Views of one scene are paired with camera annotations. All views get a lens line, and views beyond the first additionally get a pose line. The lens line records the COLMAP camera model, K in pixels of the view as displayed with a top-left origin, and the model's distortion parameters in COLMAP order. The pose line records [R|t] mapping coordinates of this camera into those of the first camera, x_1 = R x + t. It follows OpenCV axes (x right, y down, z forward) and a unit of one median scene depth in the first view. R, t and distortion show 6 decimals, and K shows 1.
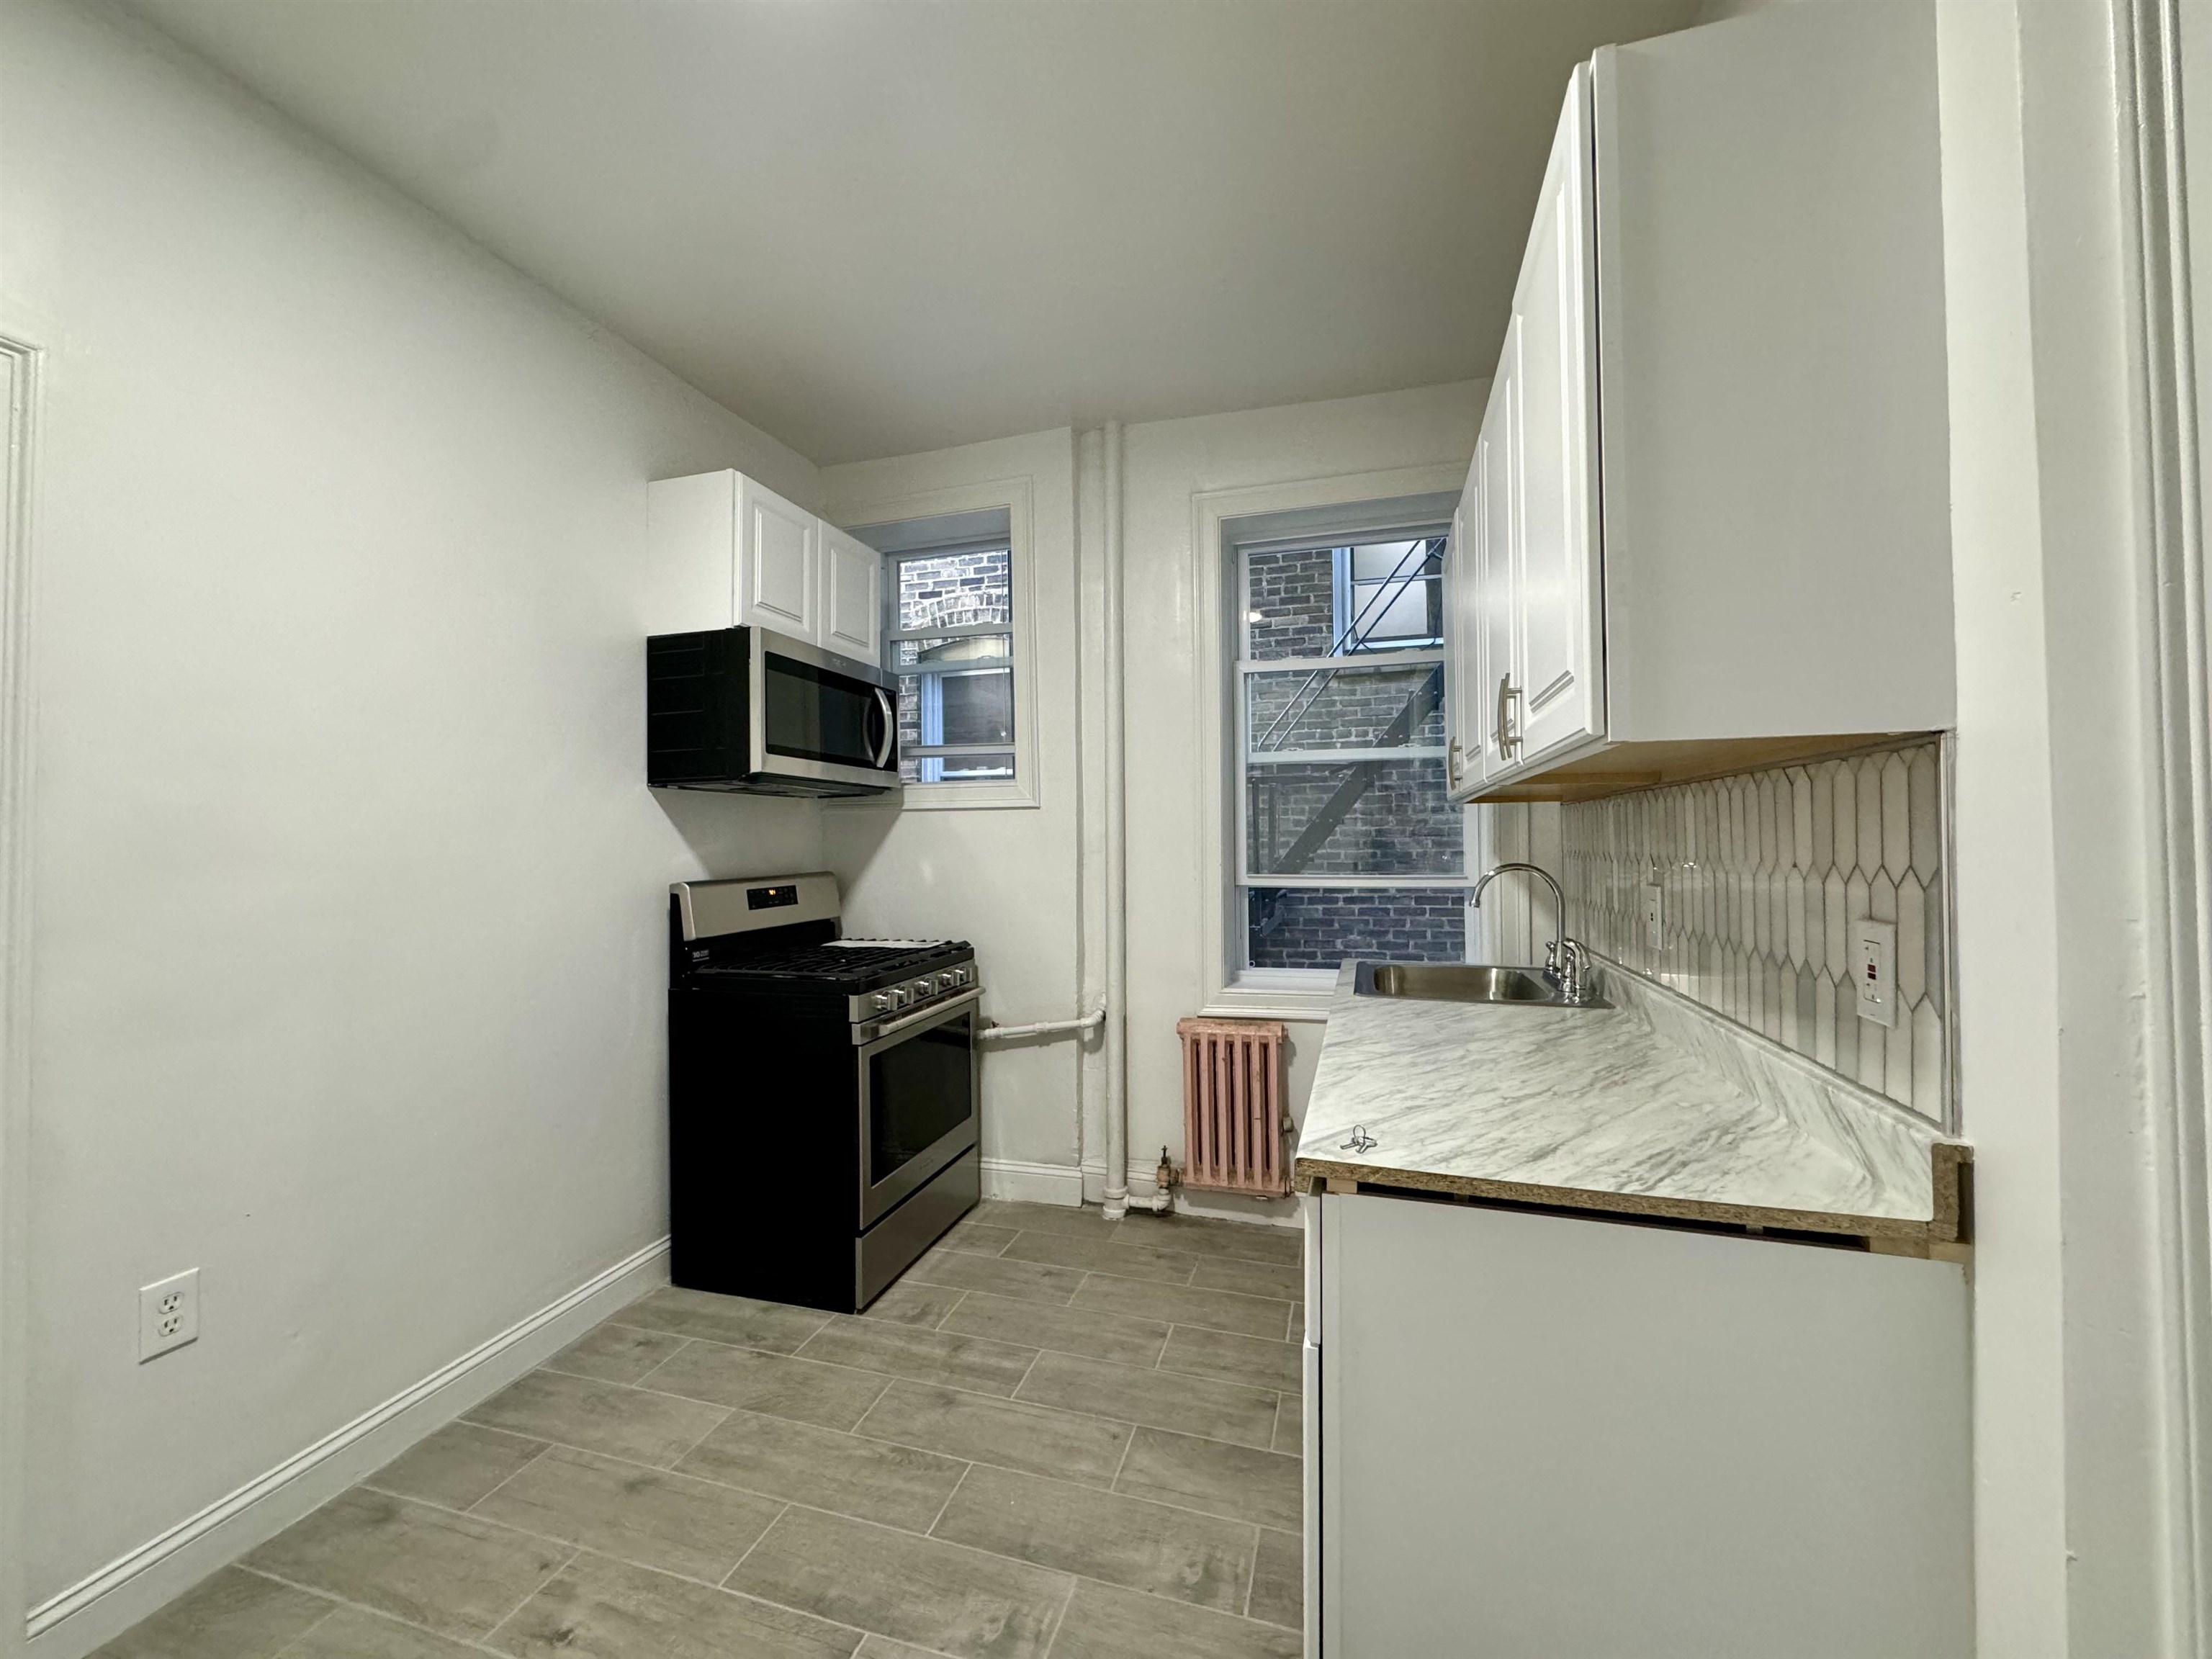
lens RADIAL K [[878.3, 0, 1104.4], [0, 878.3, 826.8], [0, 0, 1]] dist [0.000093, -0.000036]
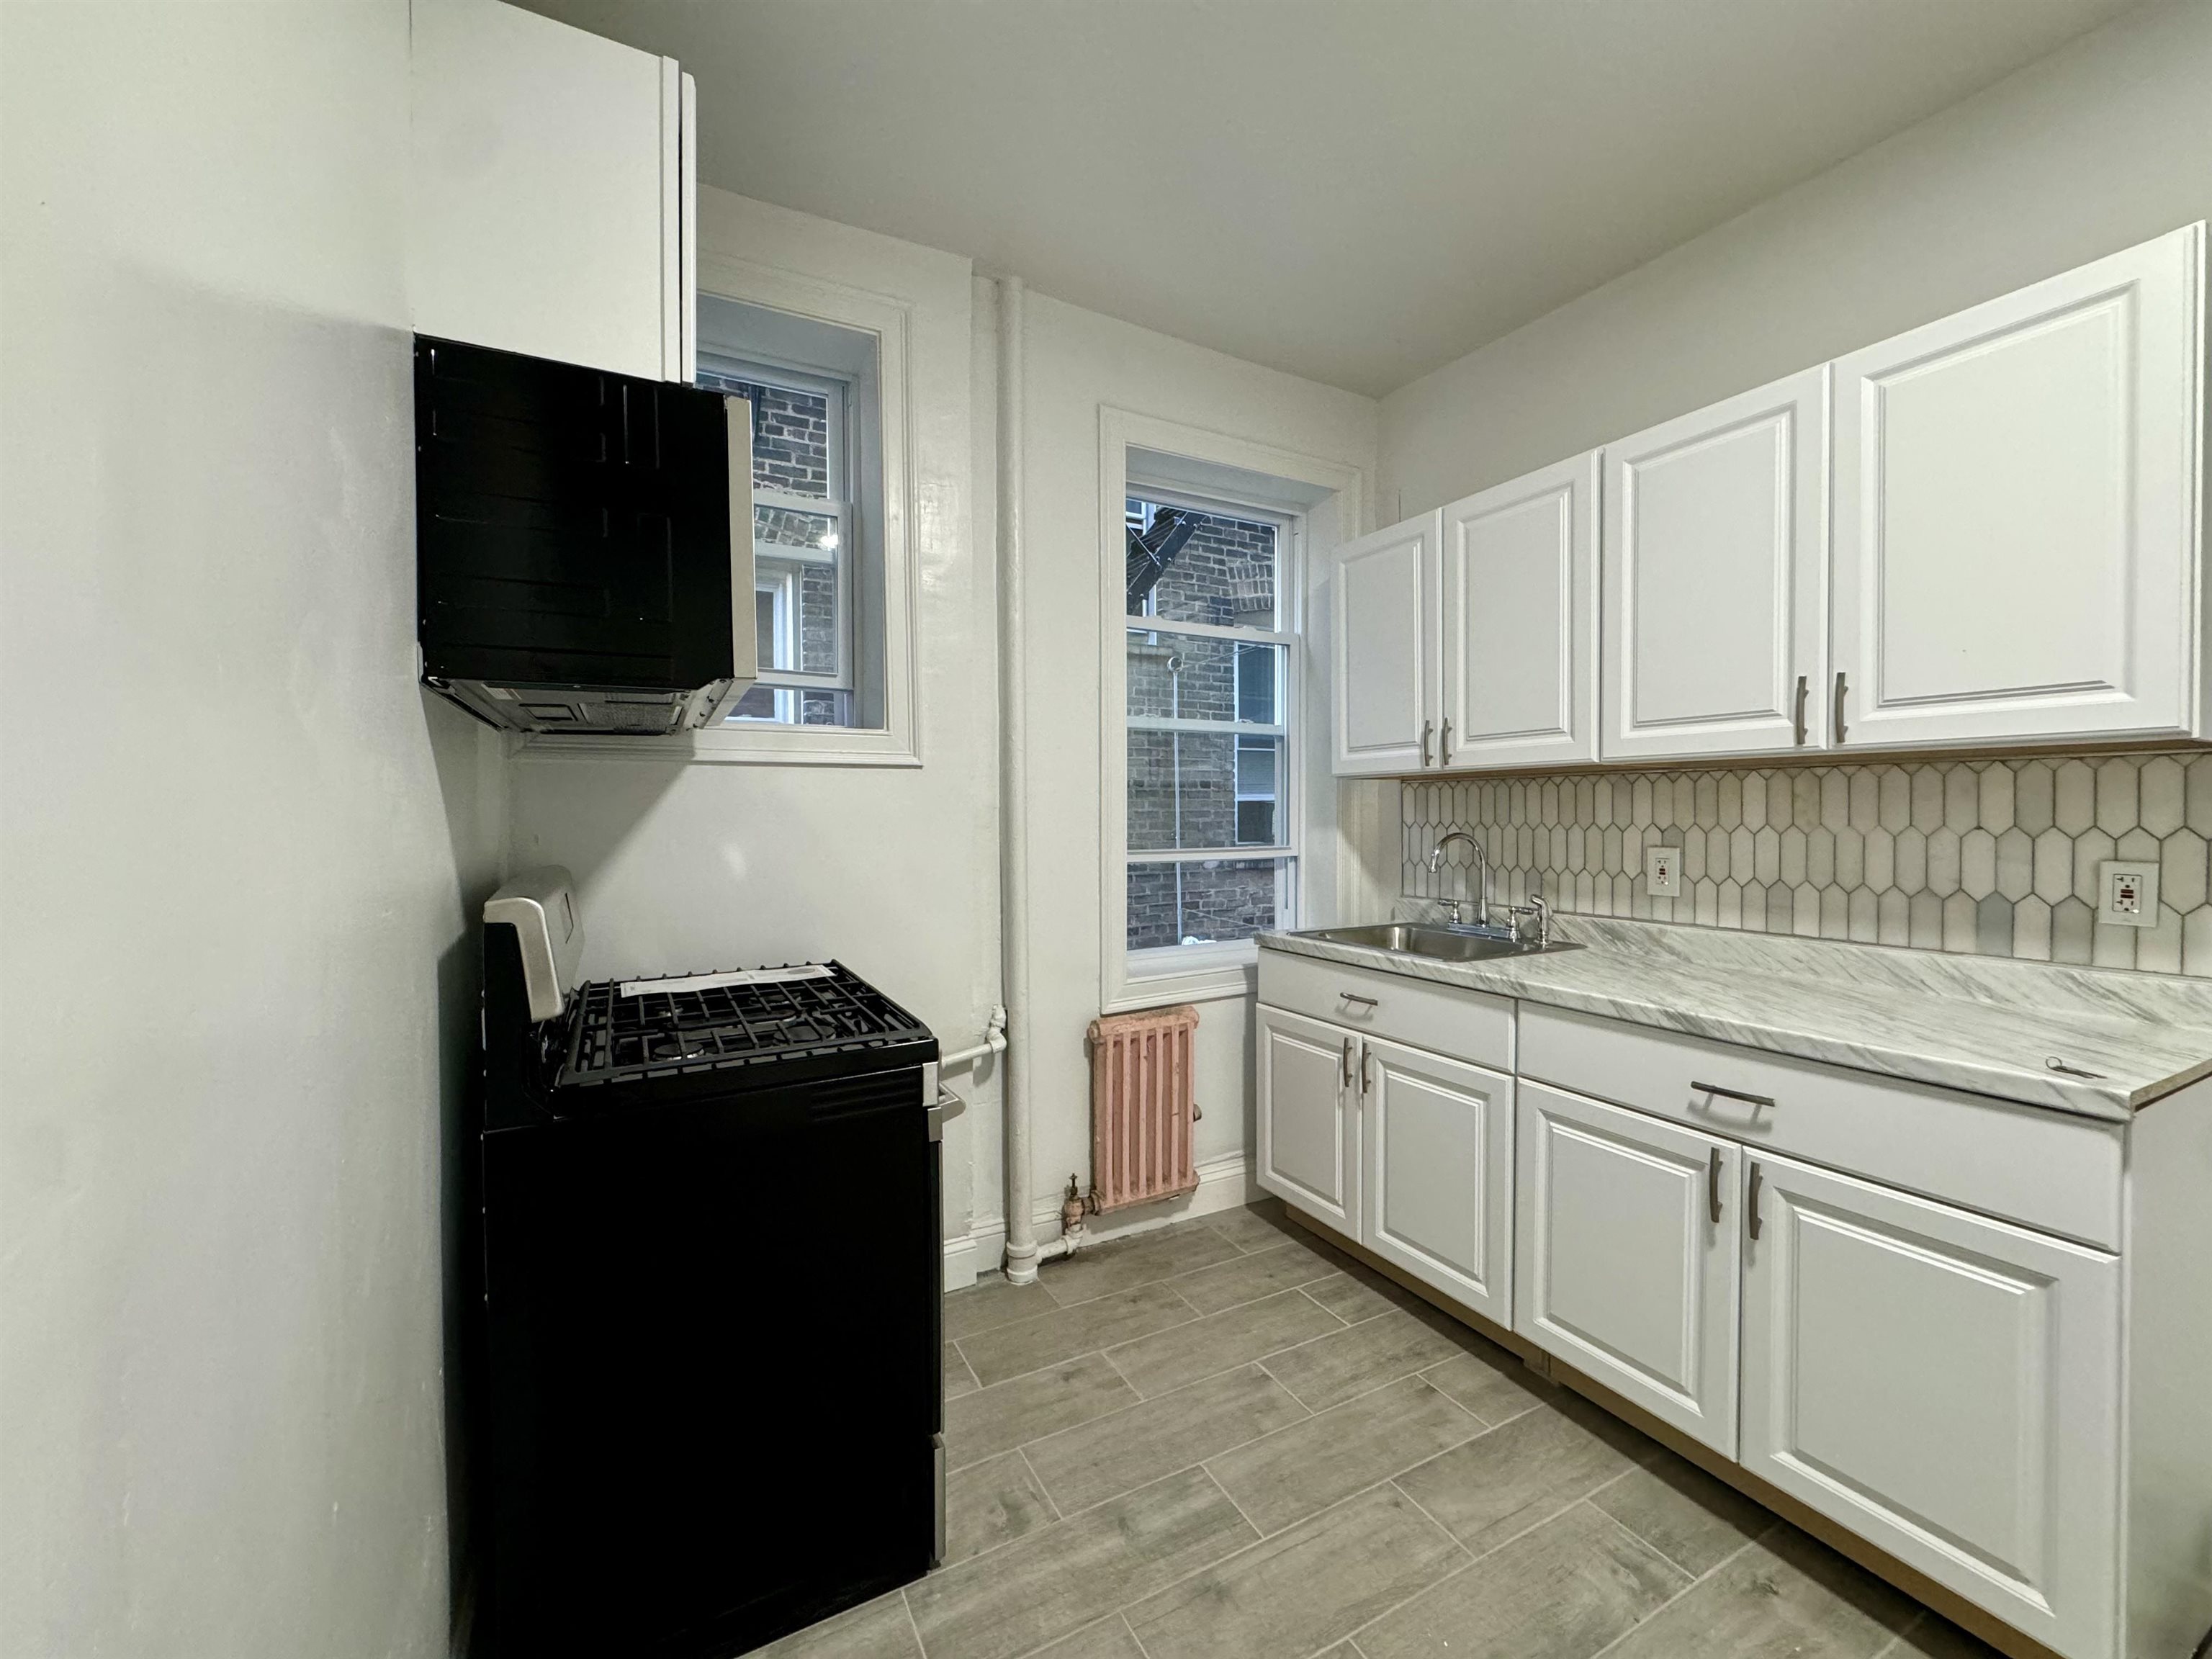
lens RADIAL K [[878.3, 0, 1119.0], [0, 878.3, 824.4], [0, 0, 1]] dist [0.000093, -0.000036]
pose [[0.704362, -0.005732, 0.709818, -0.517691], [-0.014247, 0.999652, 0.022211, 0.008066], [-0.709698, -0.025757, 0.704035, 0.396617]]
